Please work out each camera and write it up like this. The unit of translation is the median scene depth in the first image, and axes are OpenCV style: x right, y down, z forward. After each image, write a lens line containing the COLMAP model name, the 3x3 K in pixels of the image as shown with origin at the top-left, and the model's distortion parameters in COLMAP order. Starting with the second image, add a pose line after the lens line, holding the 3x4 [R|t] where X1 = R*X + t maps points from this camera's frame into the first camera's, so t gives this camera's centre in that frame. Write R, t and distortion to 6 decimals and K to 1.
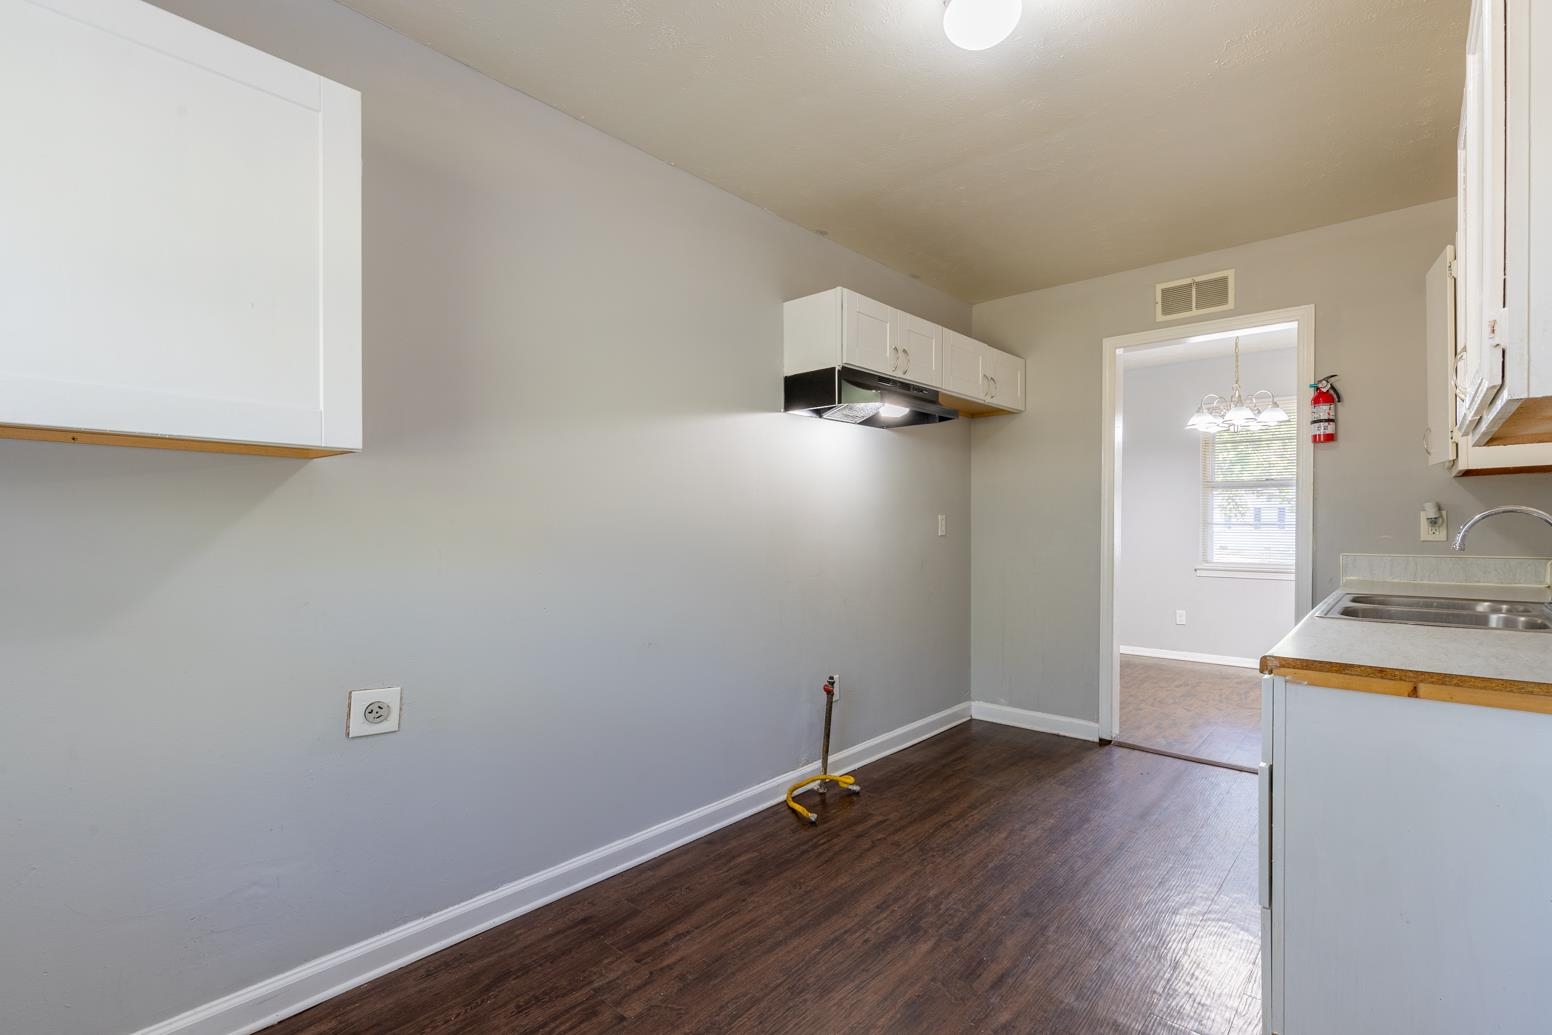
lens RADIAL K [[711.4, 0, 783.3], [0, 711.4, 526.9], [0, 0, 1]] dist [0.006632, -0.000905]
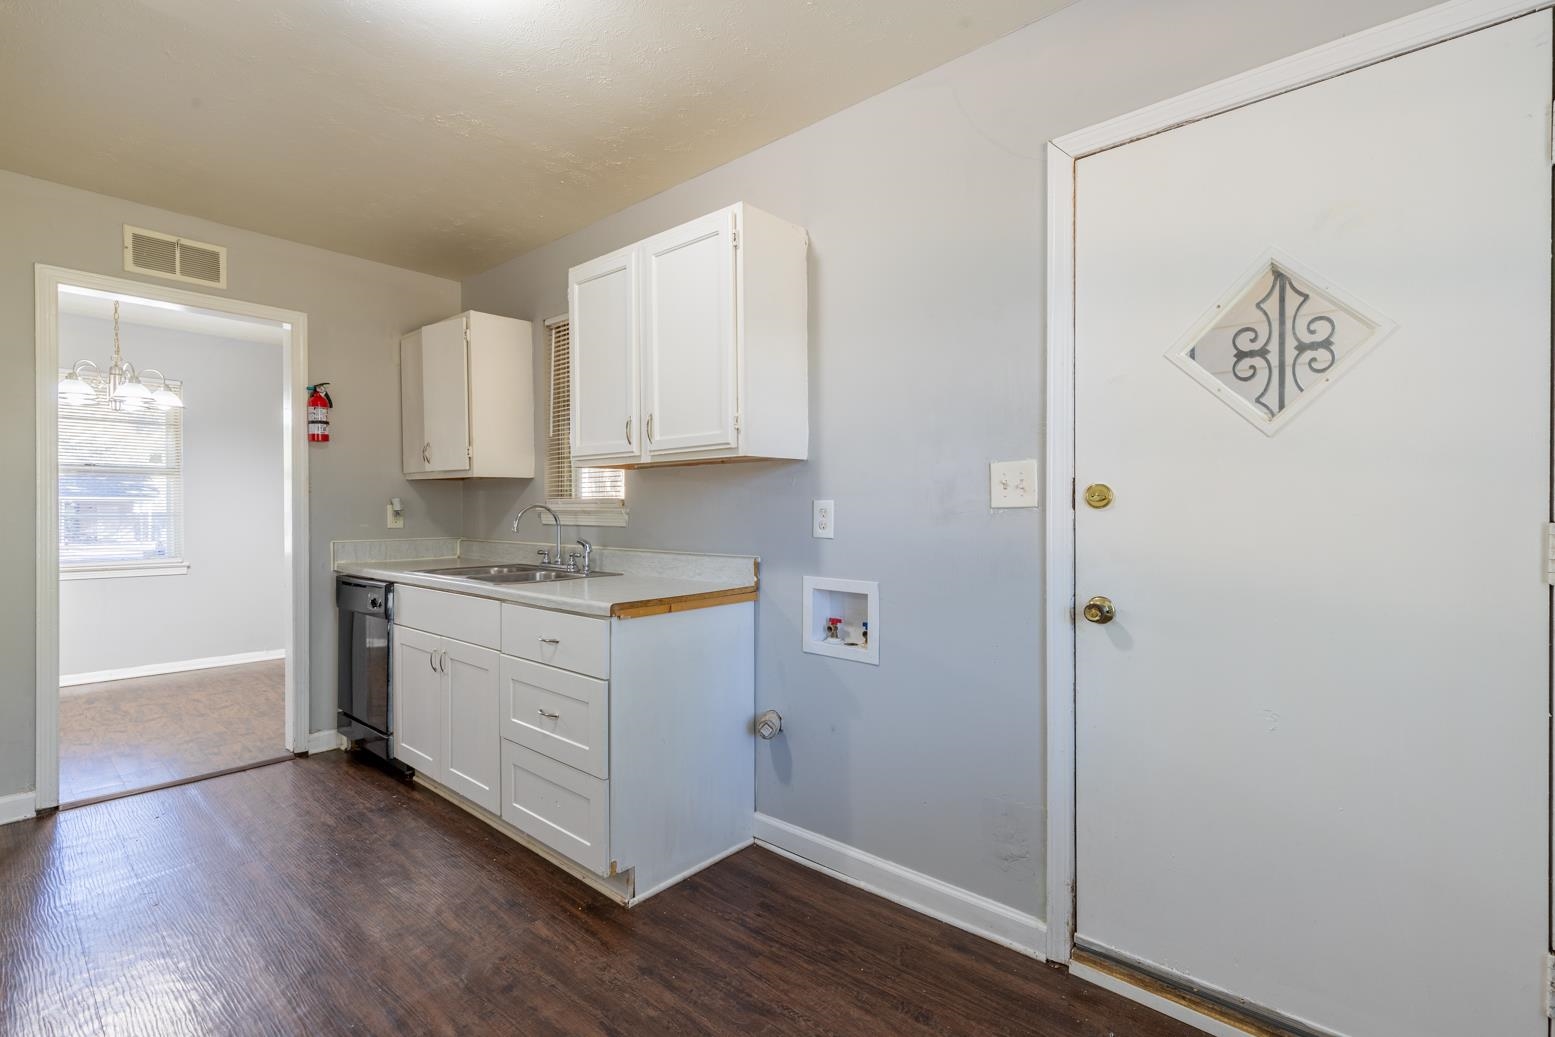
lens RADIAL K [[712.8, 0, 780.7], [0, 712.8, 510.1], [0, 0, 1]] dist [0.006632, -0.000905]
pose [[-0.014129, 0.003663, 0.999893, -0.358425], [0.006589, 0.999972, -0.003570, -0.003571], [-0.999878, 0.006538, -0.014153, 0.297089]]
